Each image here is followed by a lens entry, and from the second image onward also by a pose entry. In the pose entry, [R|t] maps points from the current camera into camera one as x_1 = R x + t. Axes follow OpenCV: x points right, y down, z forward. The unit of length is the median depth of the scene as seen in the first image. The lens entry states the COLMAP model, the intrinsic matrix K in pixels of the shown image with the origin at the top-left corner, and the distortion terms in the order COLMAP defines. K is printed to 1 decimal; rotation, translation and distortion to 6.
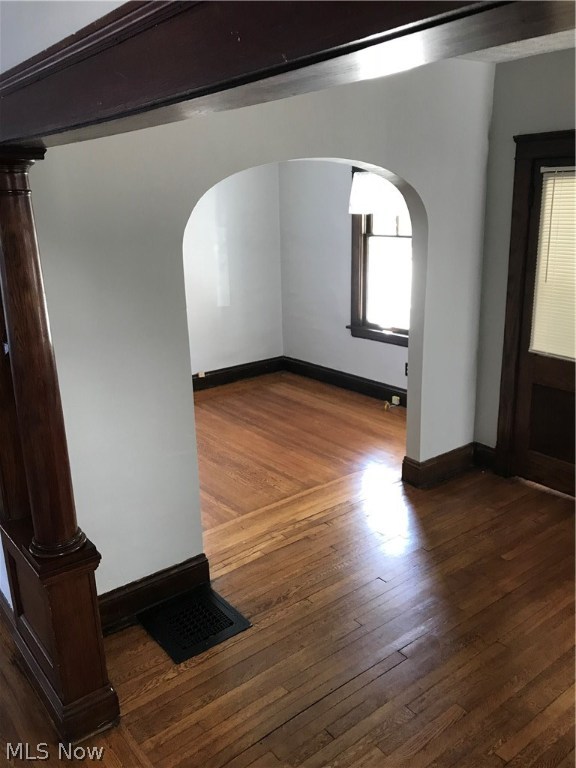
lens RADIAL K [[638.7, 0, 288.0], [0, 638.7, 384.0], [0, 0, 1]] dist [0.011890, 0.000713]
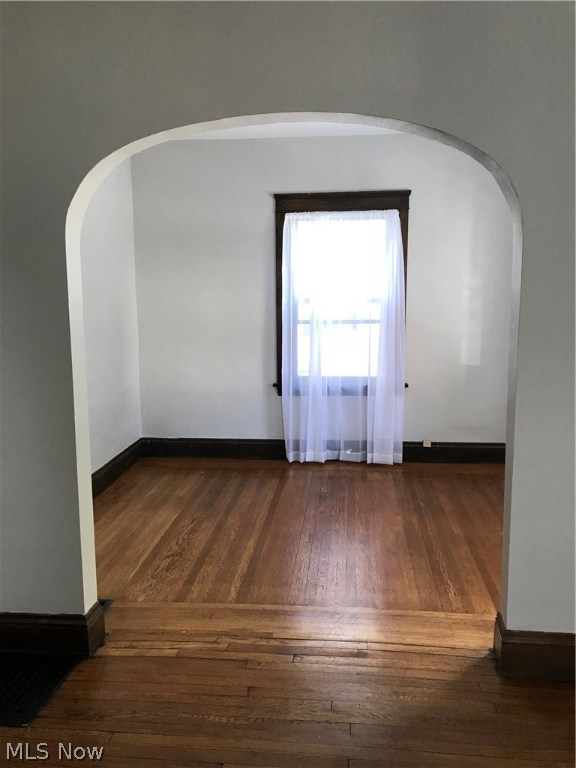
lens RADIAL K [[638.7, 0, 288.0], [0, 638.7, 384.0], [0, 0, 1]] dist [0.011890, 0.000713]
pose [[0.716528, 0.127112, -0.685879, 0.411024], [-0.210746, 0.976757, -0.039144, -0.028616], [0.664961, 0.172594, 0.726662, 0.395071]]
